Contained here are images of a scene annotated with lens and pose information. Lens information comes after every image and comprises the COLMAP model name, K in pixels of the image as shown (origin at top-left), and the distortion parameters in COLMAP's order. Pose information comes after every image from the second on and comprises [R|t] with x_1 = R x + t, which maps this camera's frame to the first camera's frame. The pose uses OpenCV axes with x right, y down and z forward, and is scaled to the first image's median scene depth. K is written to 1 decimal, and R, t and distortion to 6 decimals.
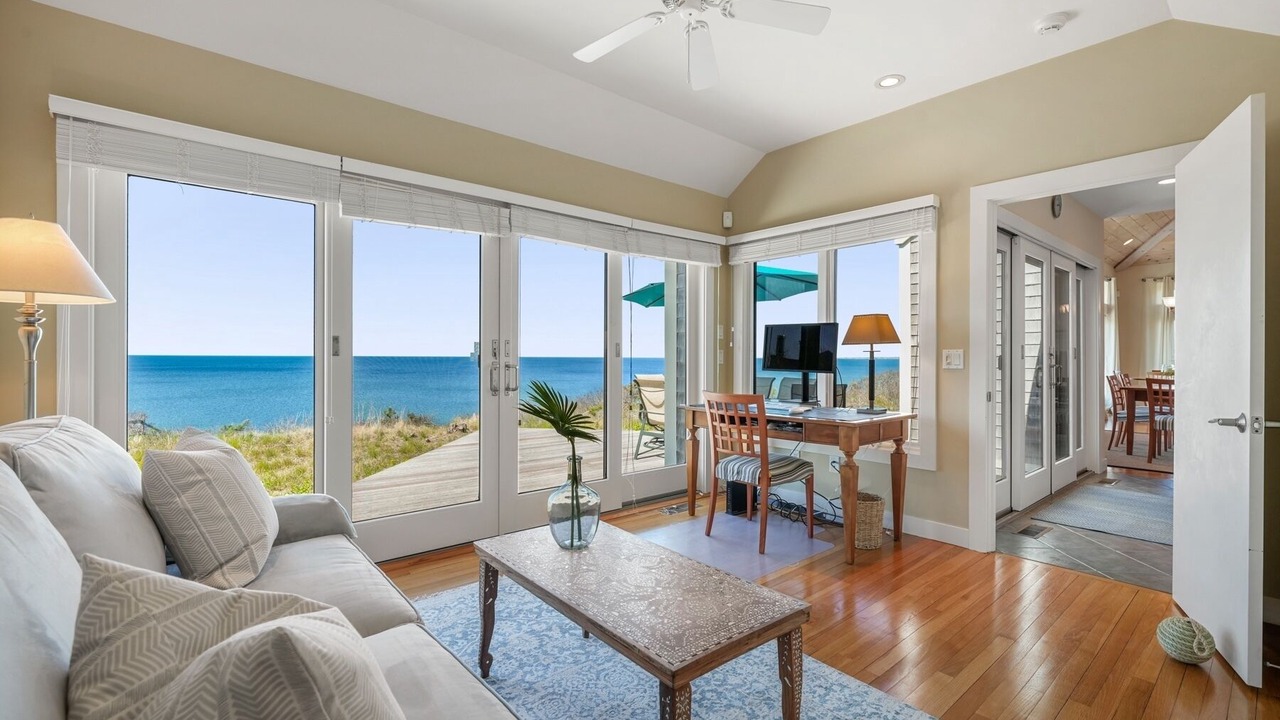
lens RADIAL K [[567.0, 0, 635.8], [0, 567.0, 355.9], [0, 0, 1]] dist [-0.001545, 0.000066]
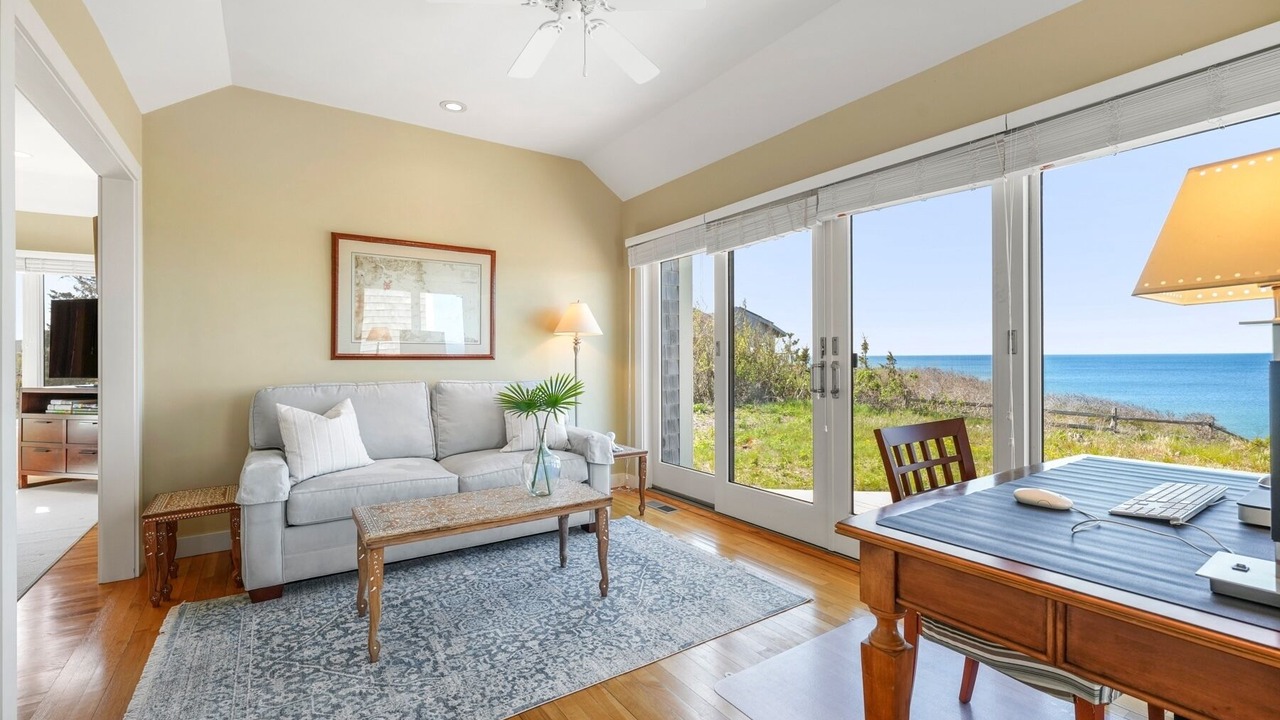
lens RADIAL K [[545.9, 0, 634.0], [0, 545.9, 355.4], [0, 0, 1]] dist [0.000716, 0.000147]
pose [[-0.120922, -0.003748, -0.992655, 0.730811], [0.005655, 0.999974, -0.004465, 0.004049], [0.992646, -0.006153, -0.120897, 0.857788]]
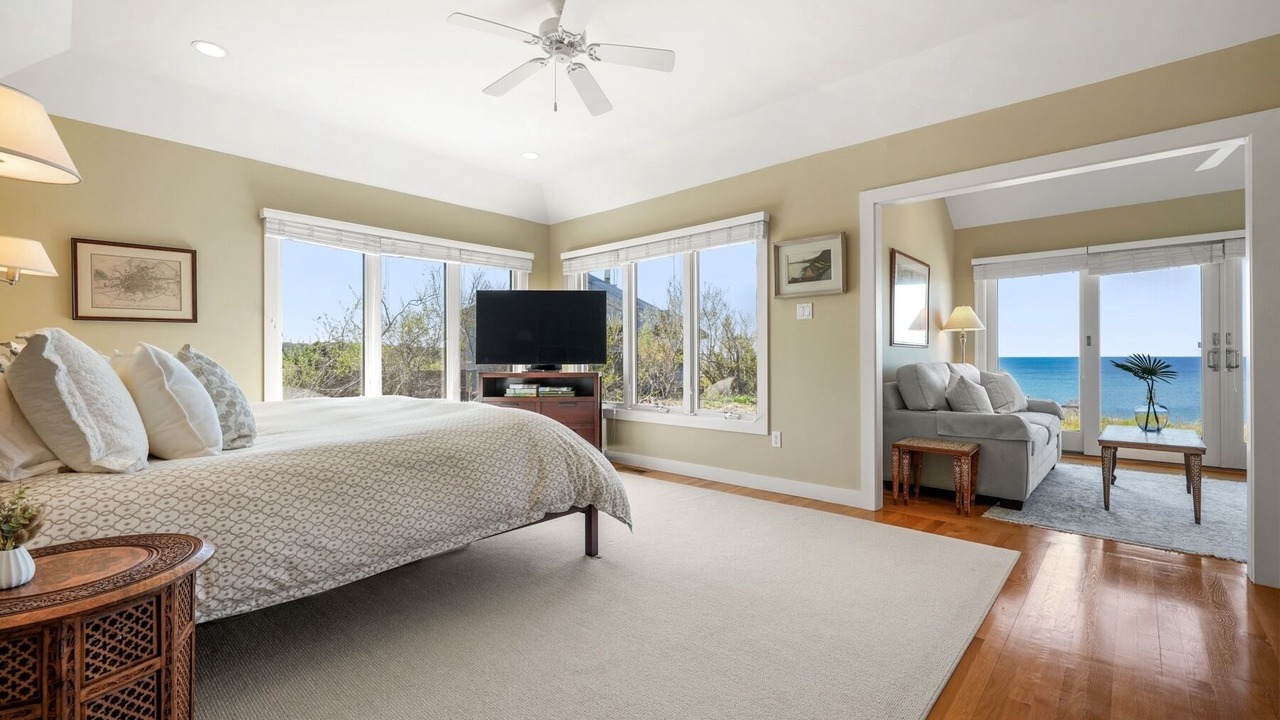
lens RADIAL K [[545.9, 0, 634.0], [0, 545.9, 355.4], [0, 0, 1]] dist [0.000716, 0.000147]
pose [[0.115960, -0.010264, -0.993201, 1.067675], [0.003389, 0.999945, -0.009938, 0.041838], [0.993248, -0.002213, 0.115988, -0.727582]]
